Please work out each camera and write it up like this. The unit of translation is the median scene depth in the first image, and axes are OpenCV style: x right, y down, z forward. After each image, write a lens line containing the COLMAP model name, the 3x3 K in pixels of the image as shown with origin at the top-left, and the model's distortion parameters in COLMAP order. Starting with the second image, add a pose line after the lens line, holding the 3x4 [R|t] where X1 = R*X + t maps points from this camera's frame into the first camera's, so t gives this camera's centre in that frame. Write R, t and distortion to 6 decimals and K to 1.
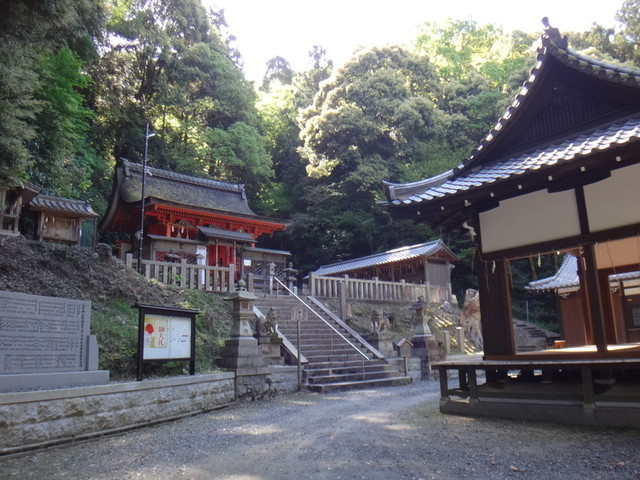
lens RADIAL K [[490.3, 0, 320.0], [0, 490.3, 240.0], [0, 0, 1]] dist [-0.055445, -0.002494]
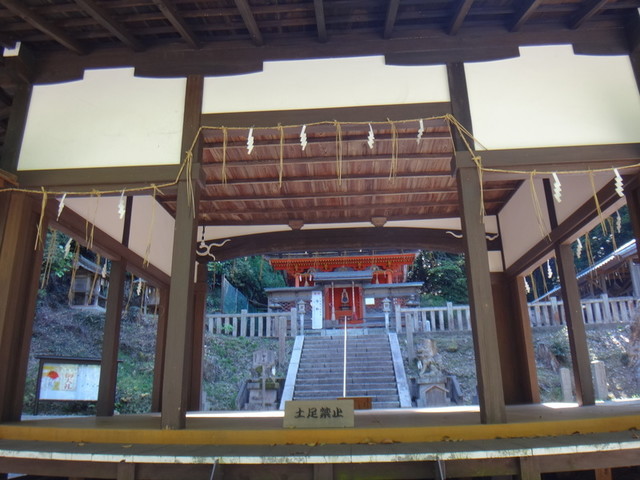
lens RADIAL K [[490.3, 0, 320.0], [0, 490.3, 240.0], [0, 0, 1]] dist [-0.055445, -0.002494]
pose [[0.672468, -0.213483, -0.708669, 0.489240], [0.147531, 0.976946, -0.154305, 0.064685], [0.725273, -0.000785, 0.688461, 0.310442]]
